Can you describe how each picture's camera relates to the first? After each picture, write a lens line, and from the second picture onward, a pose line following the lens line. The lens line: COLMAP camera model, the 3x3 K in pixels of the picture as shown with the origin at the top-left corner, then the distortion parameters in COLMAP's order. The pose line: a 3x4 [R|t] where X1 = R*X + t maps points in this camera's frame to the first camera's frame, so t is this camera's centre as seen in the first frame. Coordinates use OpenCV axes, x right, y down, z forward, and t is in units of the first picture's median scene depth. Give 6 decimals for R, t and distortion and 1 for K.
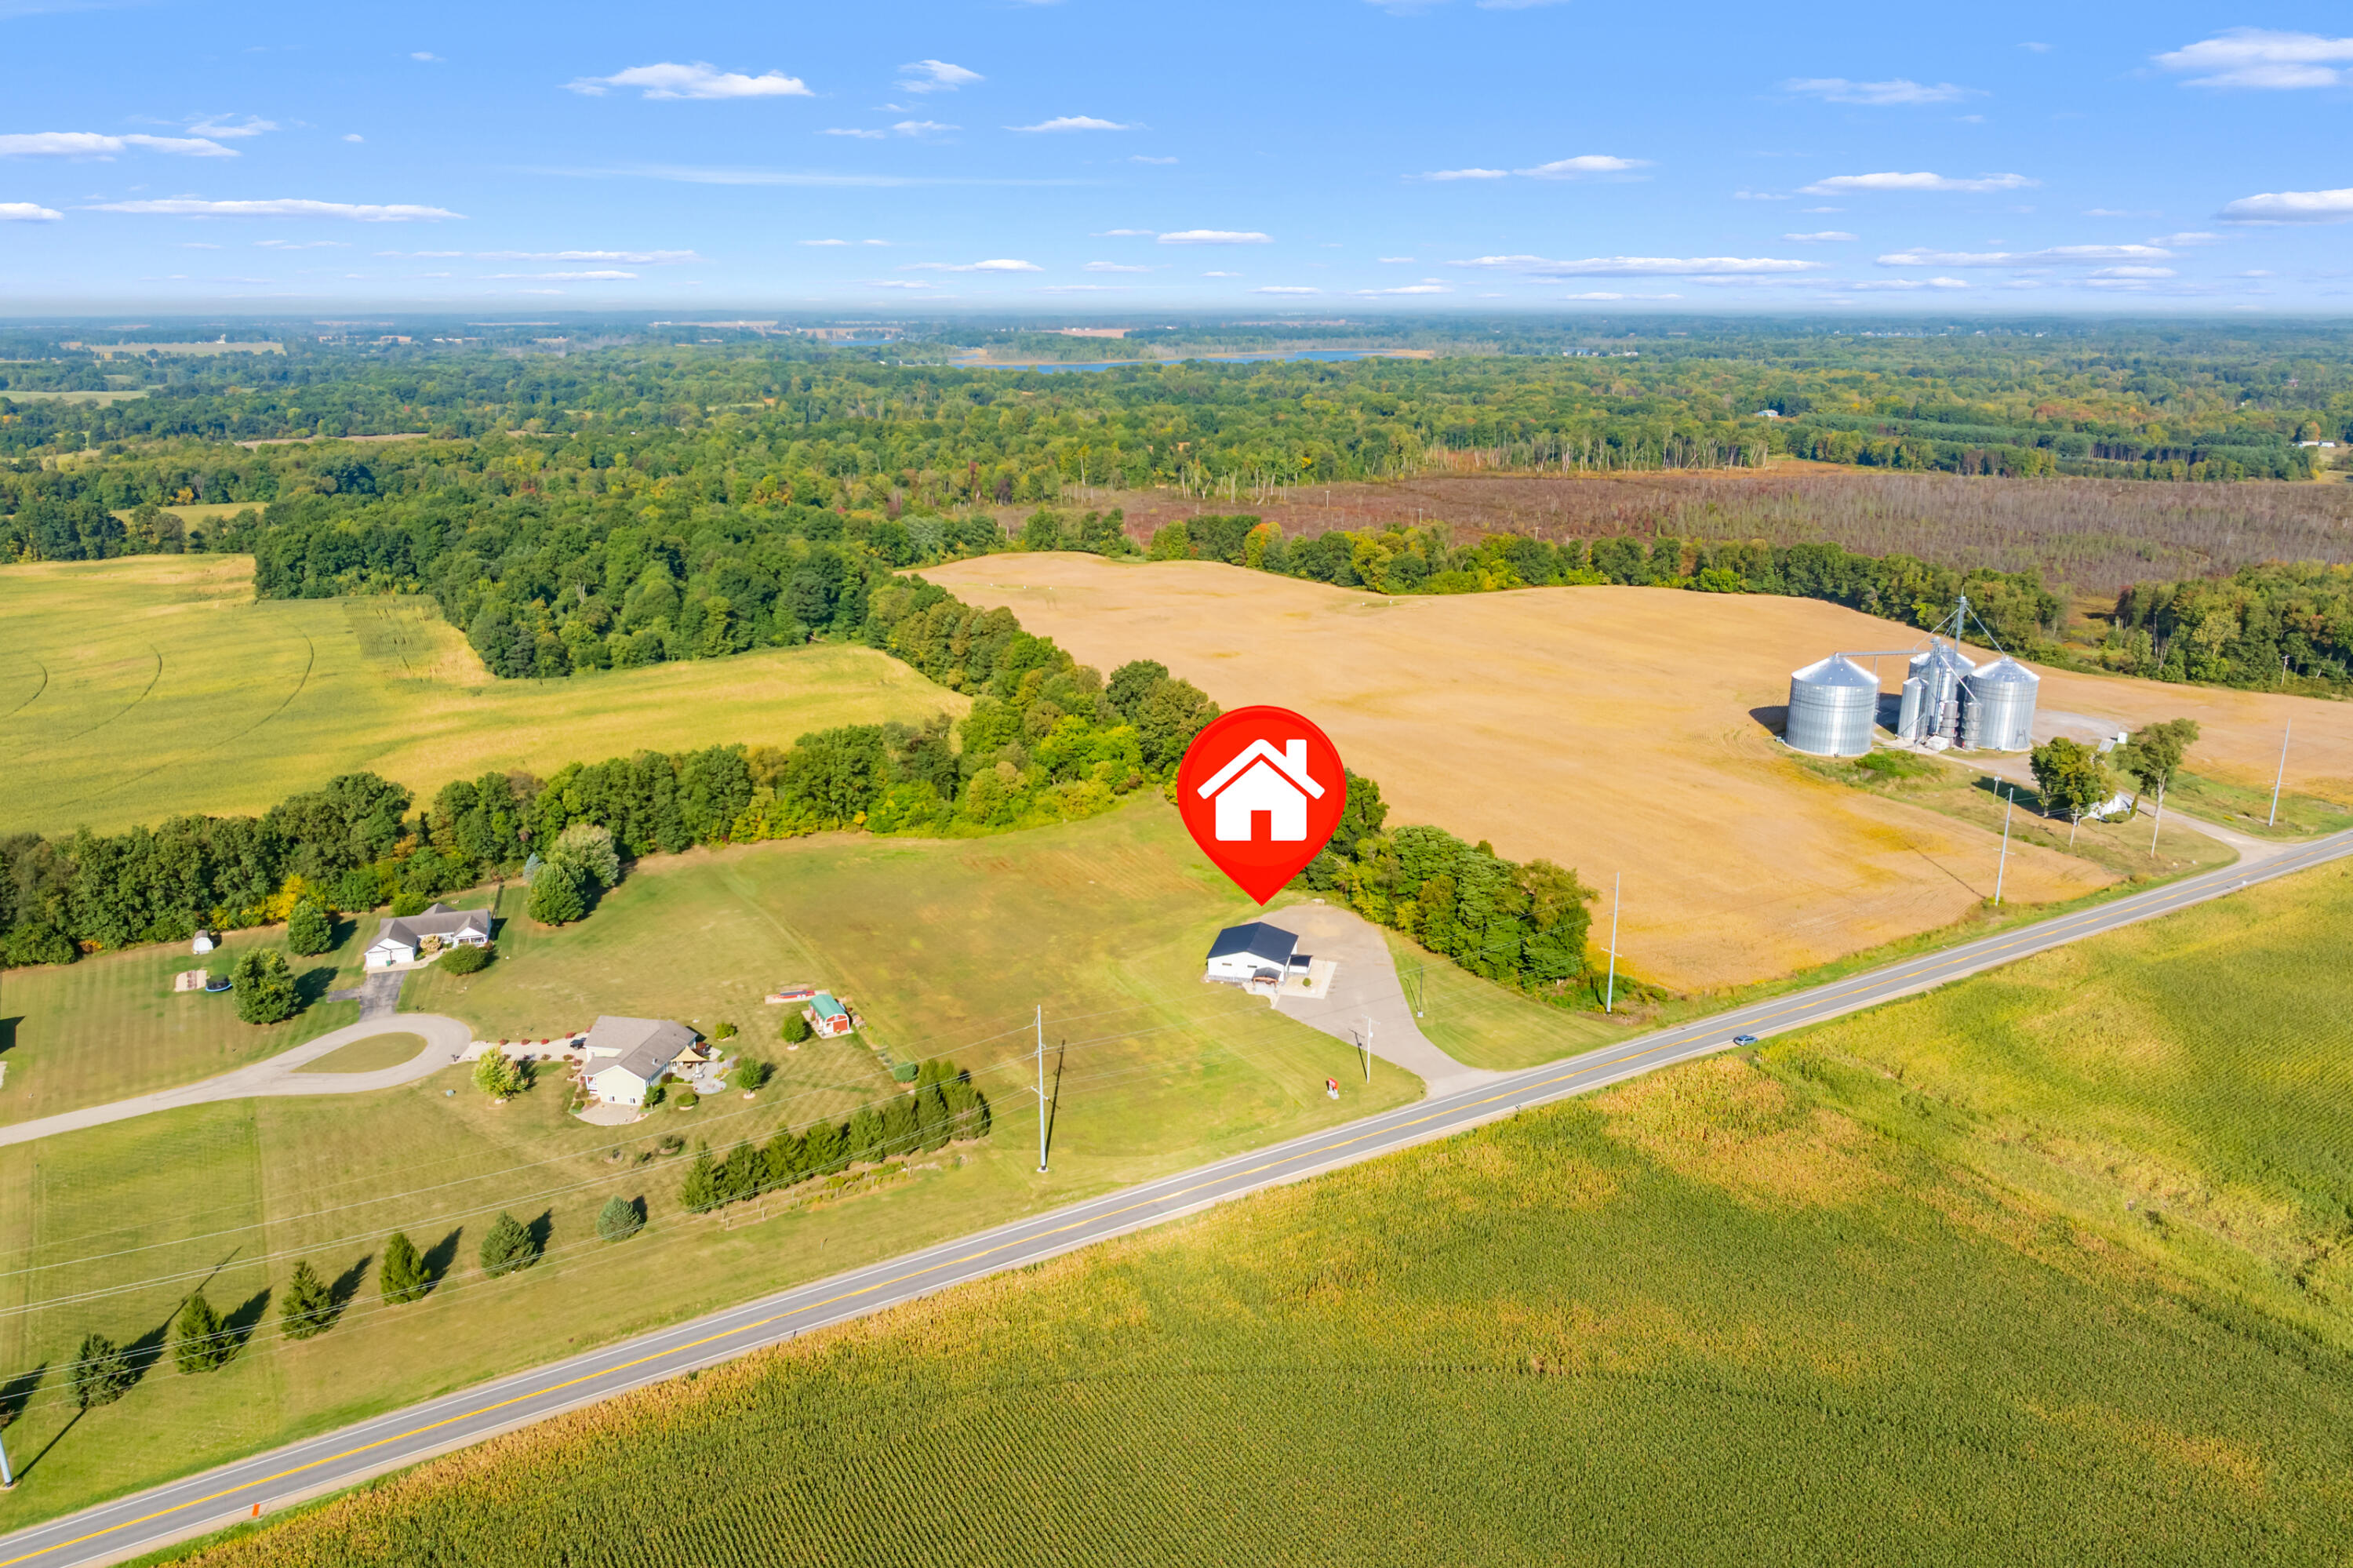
lens RADIAL K [[1666.5, 0, 1167.9], [0, 1666.5, 785.0], [0, 0, 1]] dist [-0.033406, 0.019765]
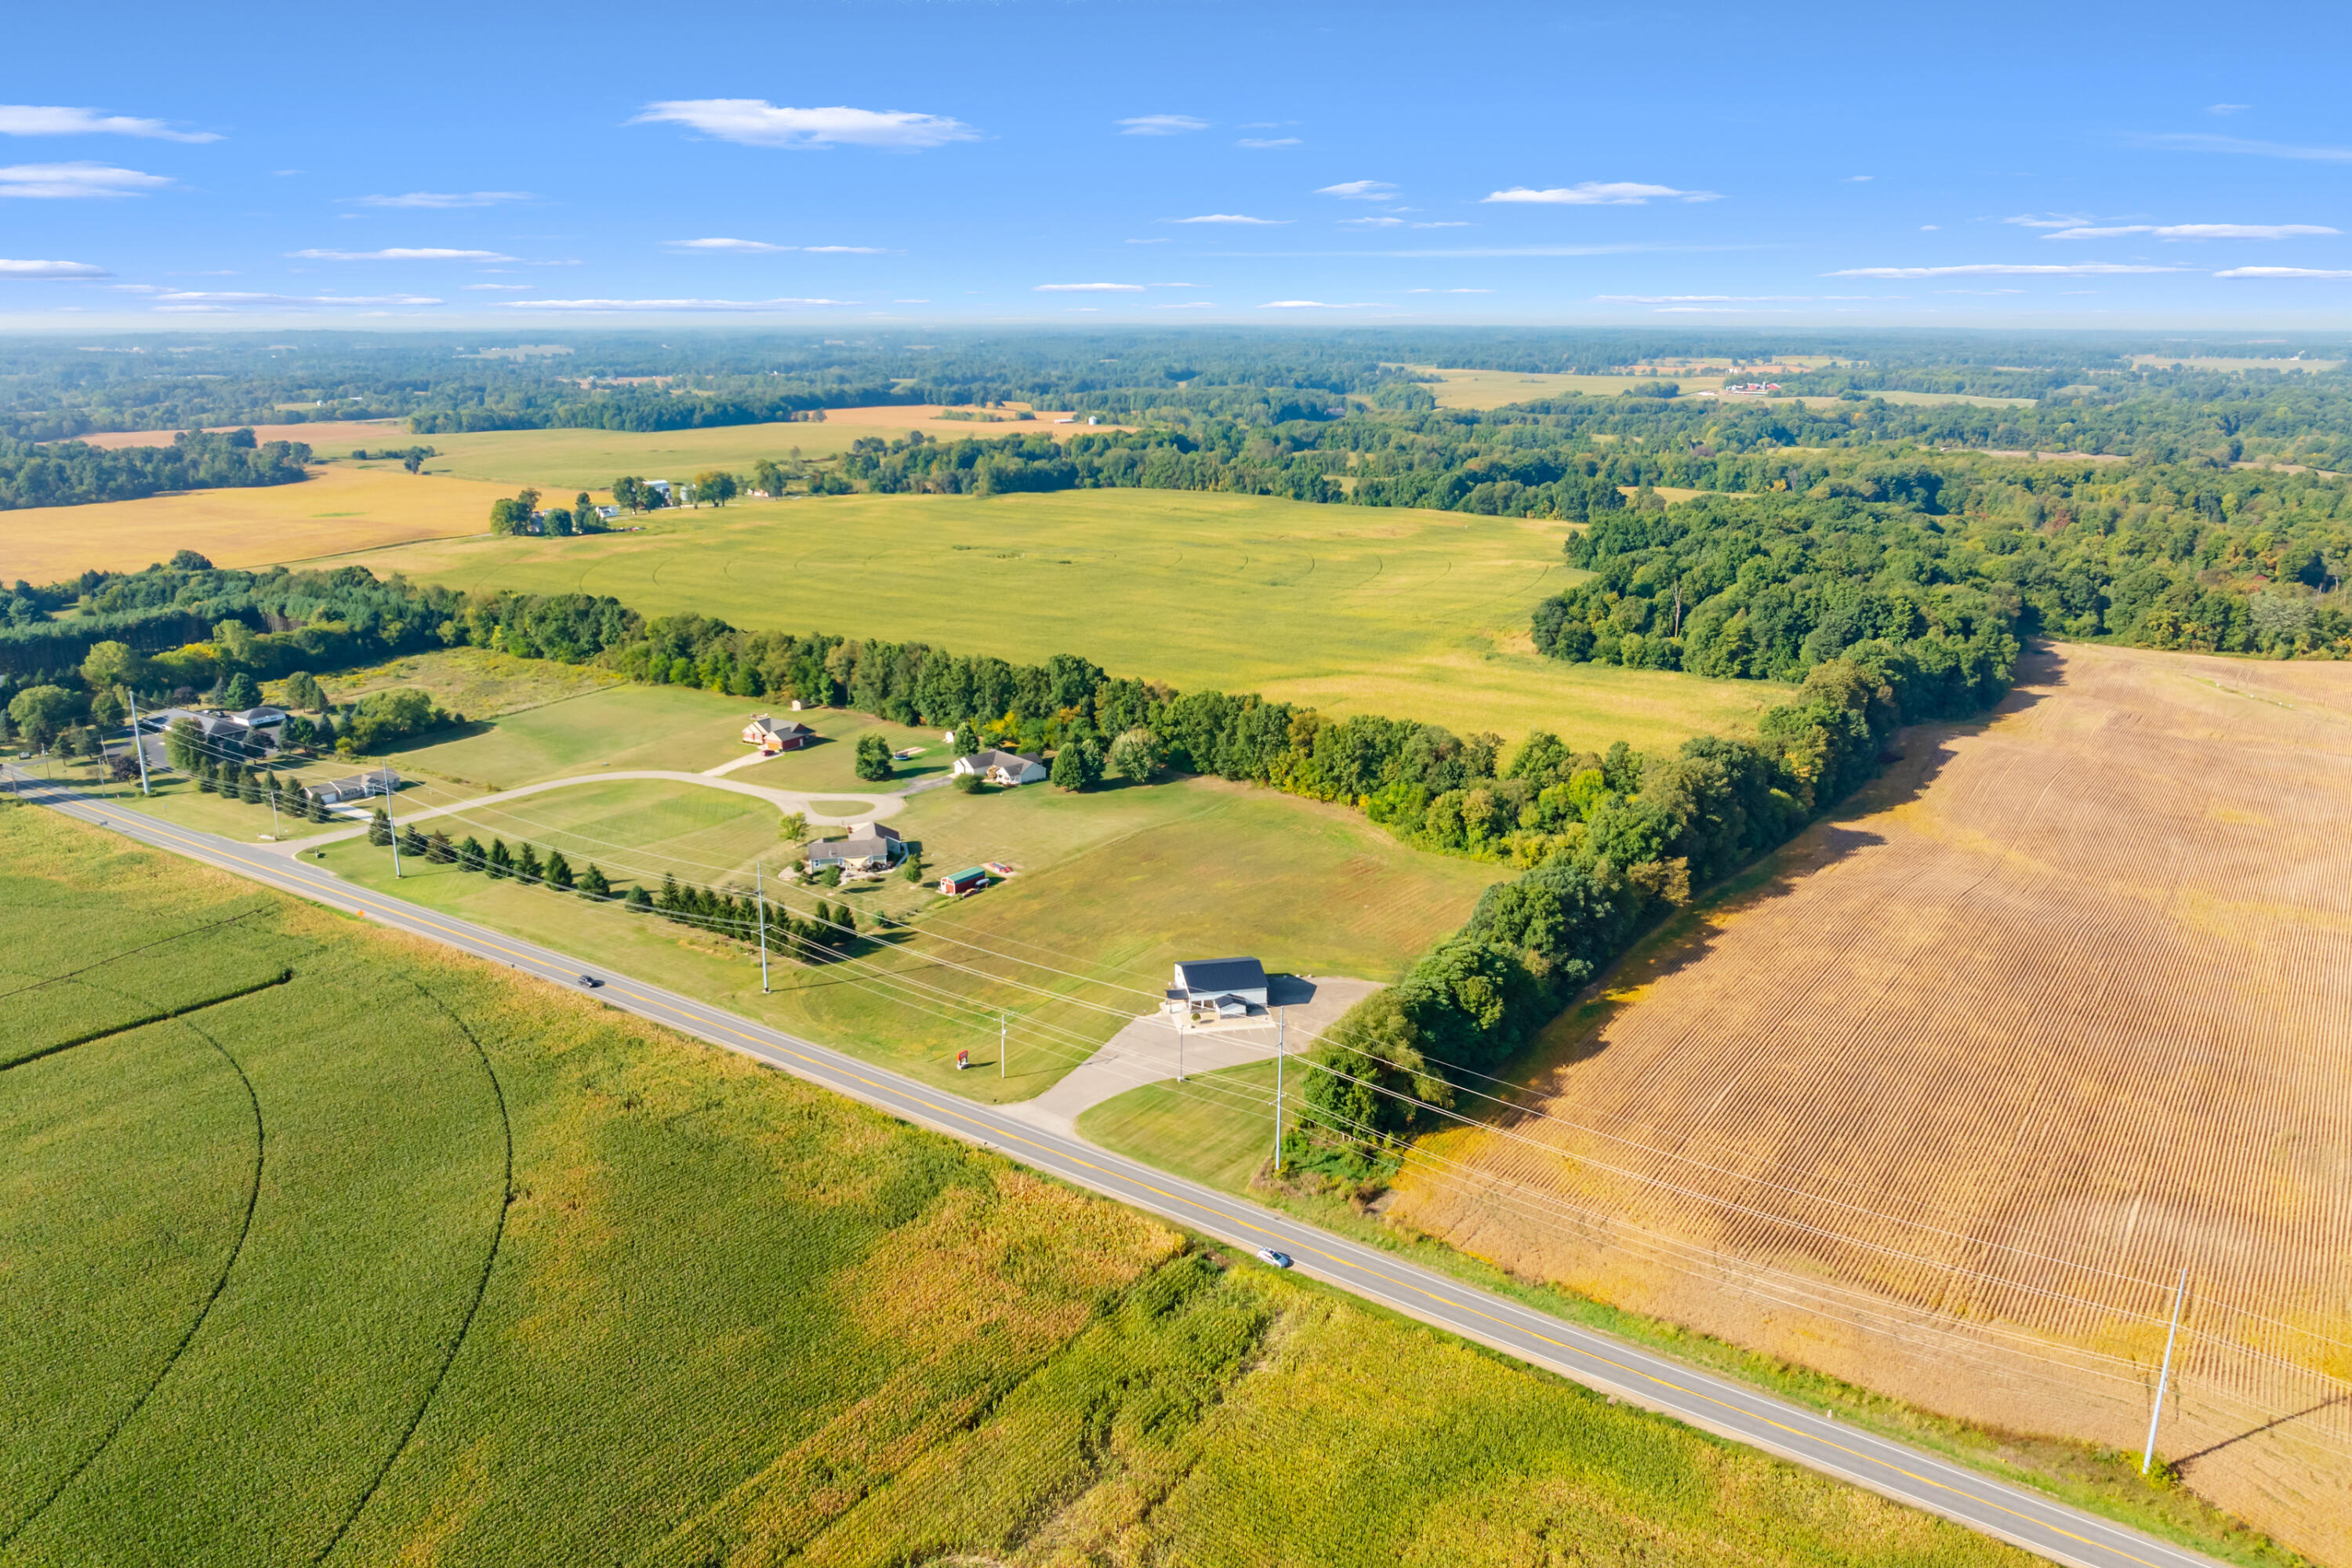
lens RADIAL K [[1665.7, 0, 1167.4], [0, 1665.7, 785.0], [0, 0, 1]] dist [-0.033406, 0.019765]
pose [[0.406802, 0.250605, -0.878470, 0.533841], [-0.257394, 0.954118, 0.152992, -0.092255], [0.876504, 0.163876, 0.452642, 0.311546]]
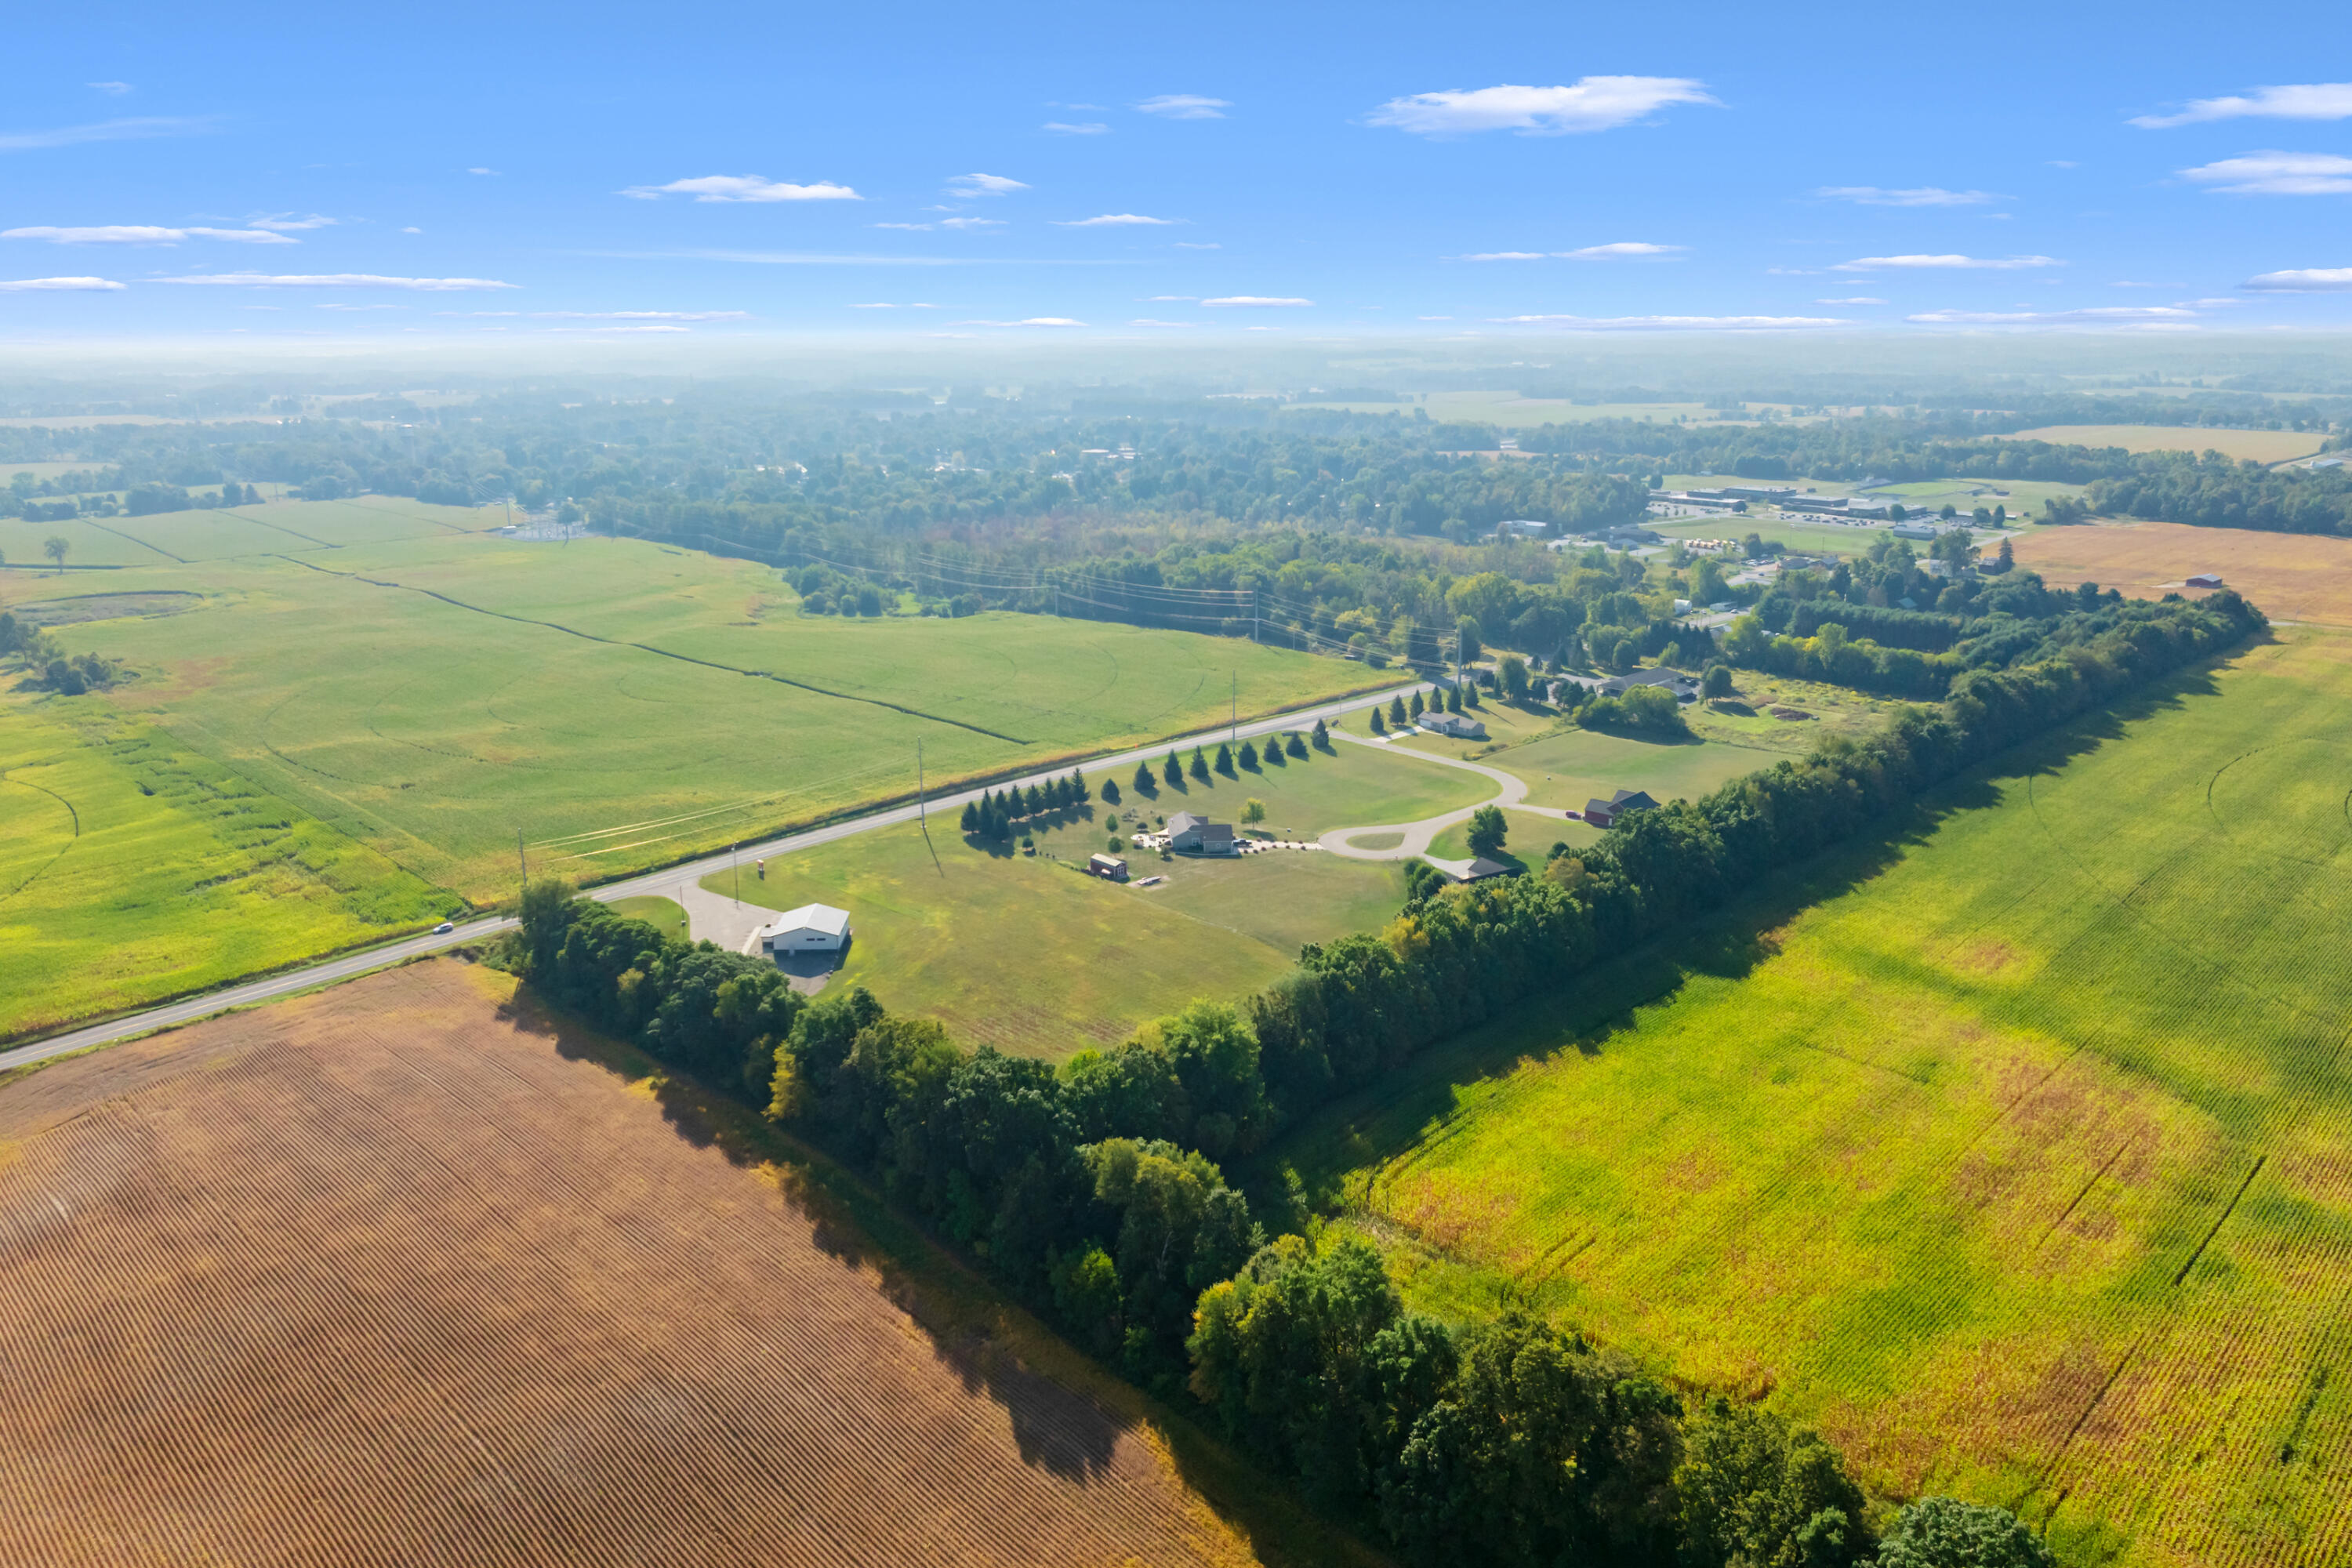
lens RADIAL K [[1665.7, 0, 1167.4], [0, 1665.7, 785.0], [0, 0, 1]] dist [-0.033406, 0.019765]
pose [[-0.969398, 0.070759, -0.235076, 0.048473], [-0.064689, 0.850093, 0.522645, -0.378005], [0.236818, 0.521858, -0.819501, 1.204818]]
